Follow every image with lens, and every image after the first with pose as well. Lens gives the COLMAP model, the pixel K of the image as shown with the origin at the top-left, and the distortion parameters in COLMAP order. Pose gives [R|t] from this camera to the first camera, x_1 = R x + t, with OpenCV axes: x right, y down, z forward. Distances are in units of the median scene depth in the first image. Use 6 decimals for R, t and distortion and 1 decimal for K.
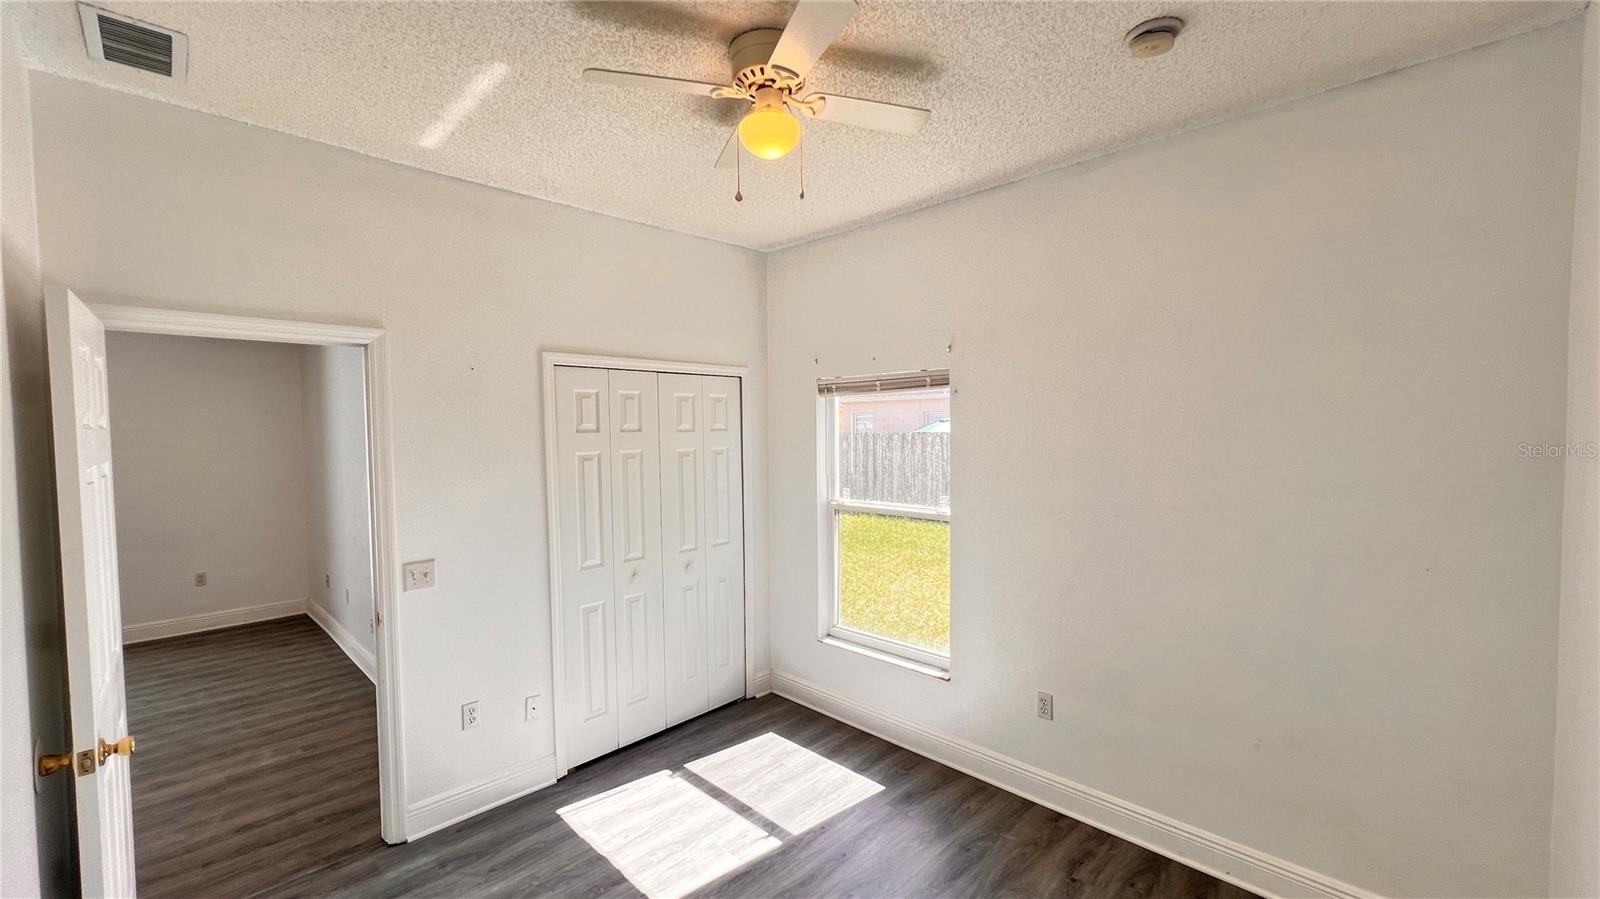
lens RADIAL K [[643.1, 0, 797.8], [0, 643.1, 453.1], [0, 0, 1]] dist [0.002751, -0.000074]
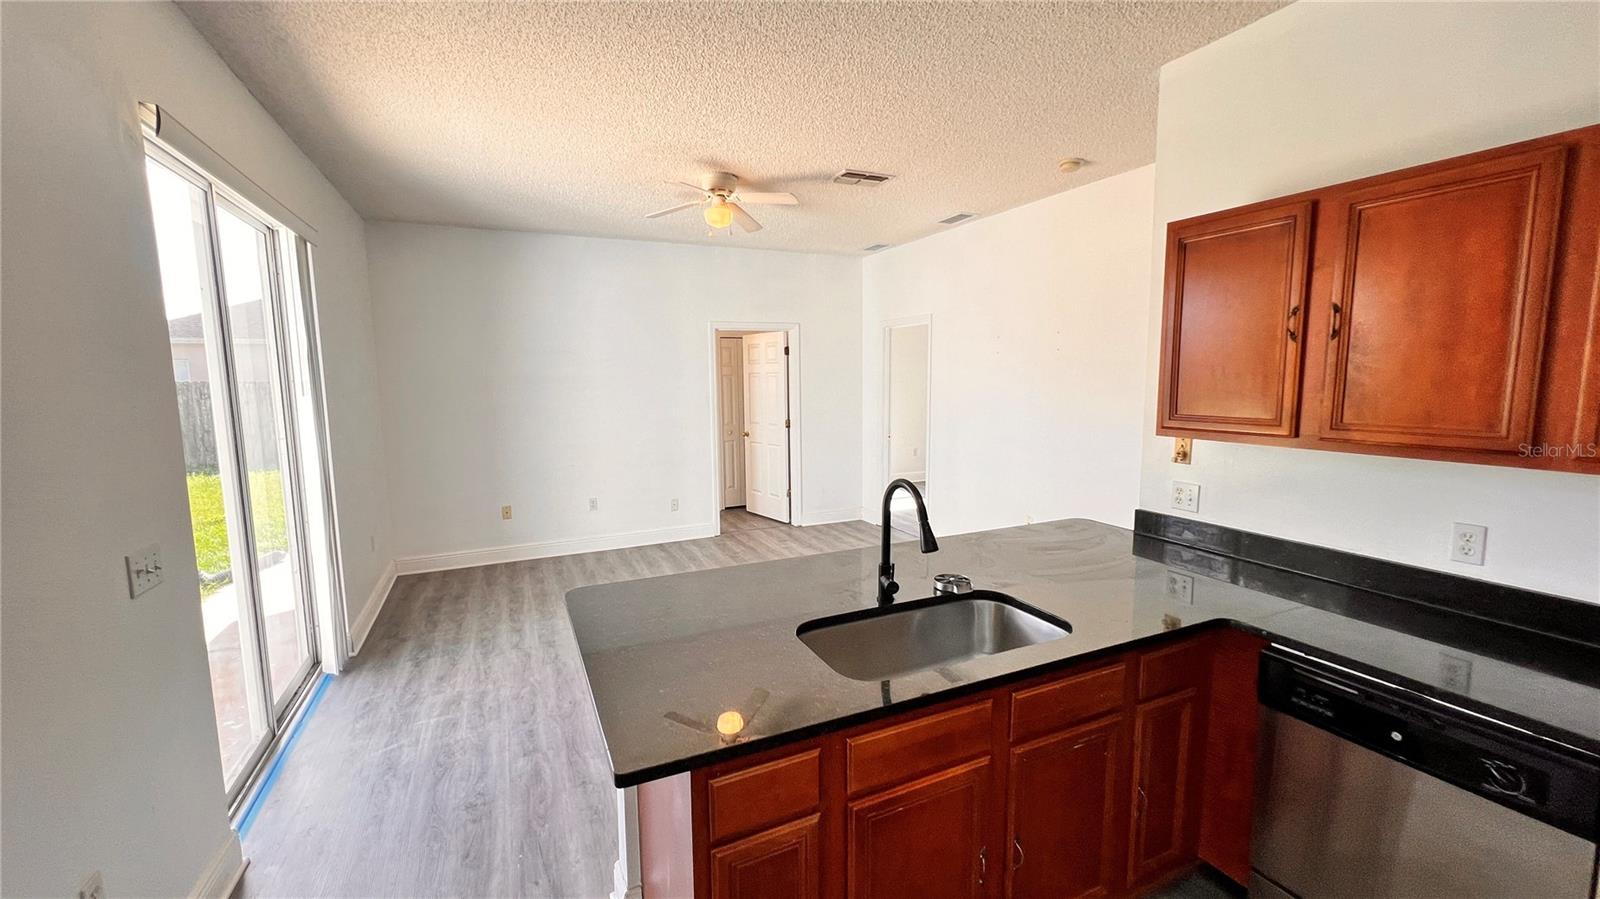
lens RADIAL K [[641.1, 0, 800.5], [0, 641.1, 452.5], [0, 0, 1]] dist [-0.002096, 0.000351]
pose [[0.354767, -0.107966, 0.928700, -2.002484], [0.049081, 0.994091, 0.096819, 0.040179], [-0.933665, 0.011234, 0.357970, 0.276796]]
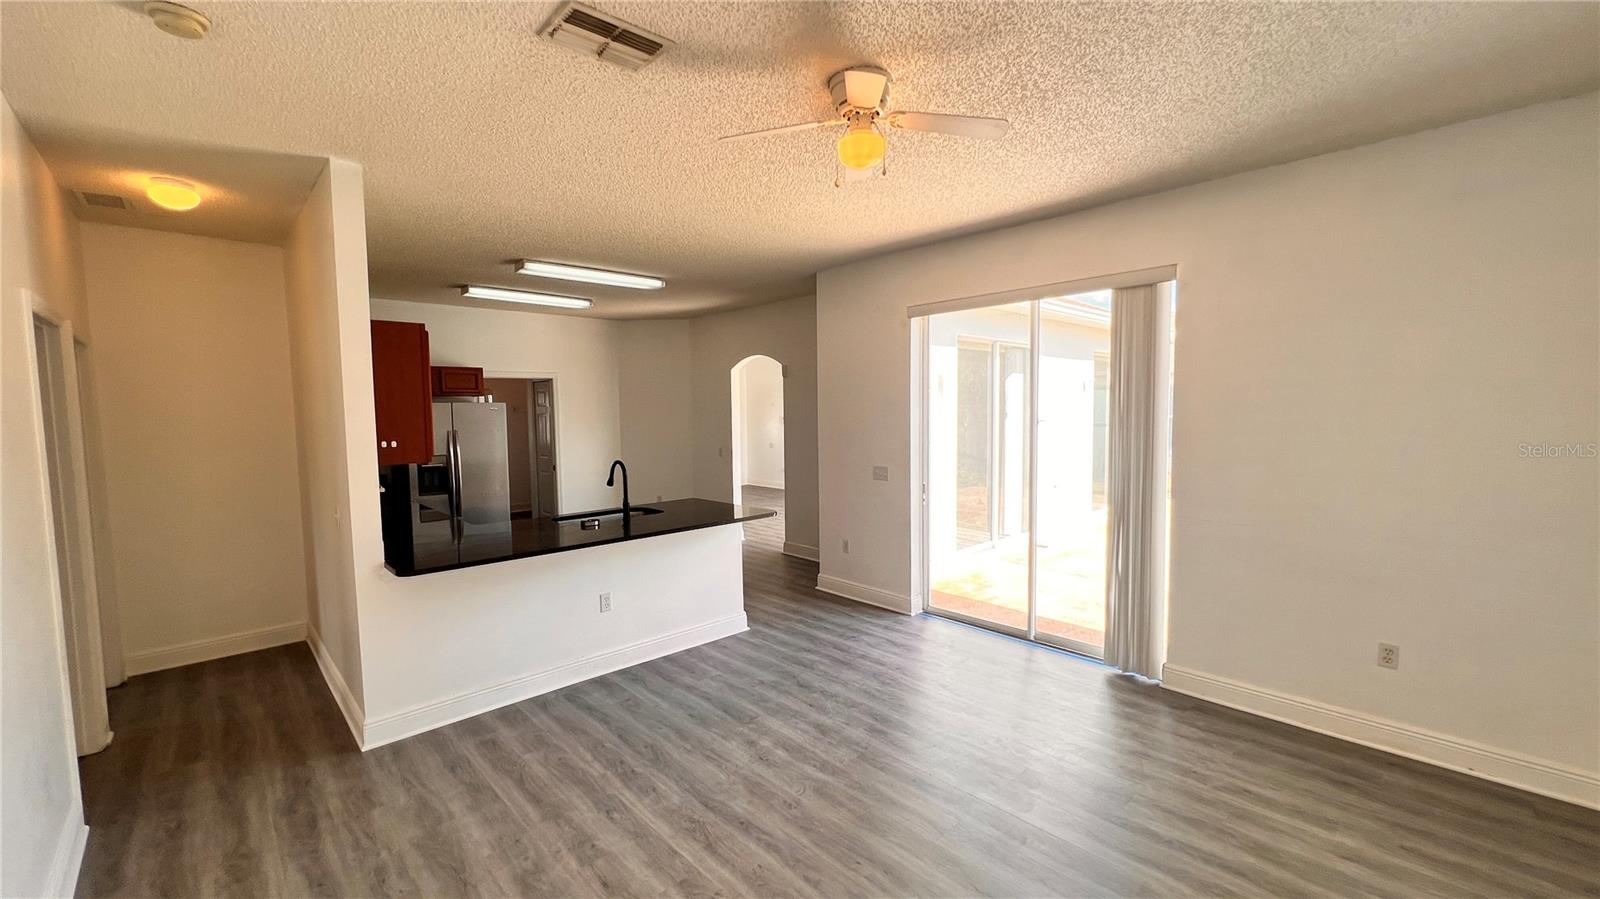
lens RADIAL K [[643.1, 0, 797.8], [0, 643.1, 453.1], [0, 0, 1]] dist [0.002751, -0.000074]
pose [[-0.037977, 0.078653, -0.996178, -0.522467], [-0.033860, 0.996224, 0.079948, -0.000833], [0.998705, 0.036767, -0.035170, 0.700995]]
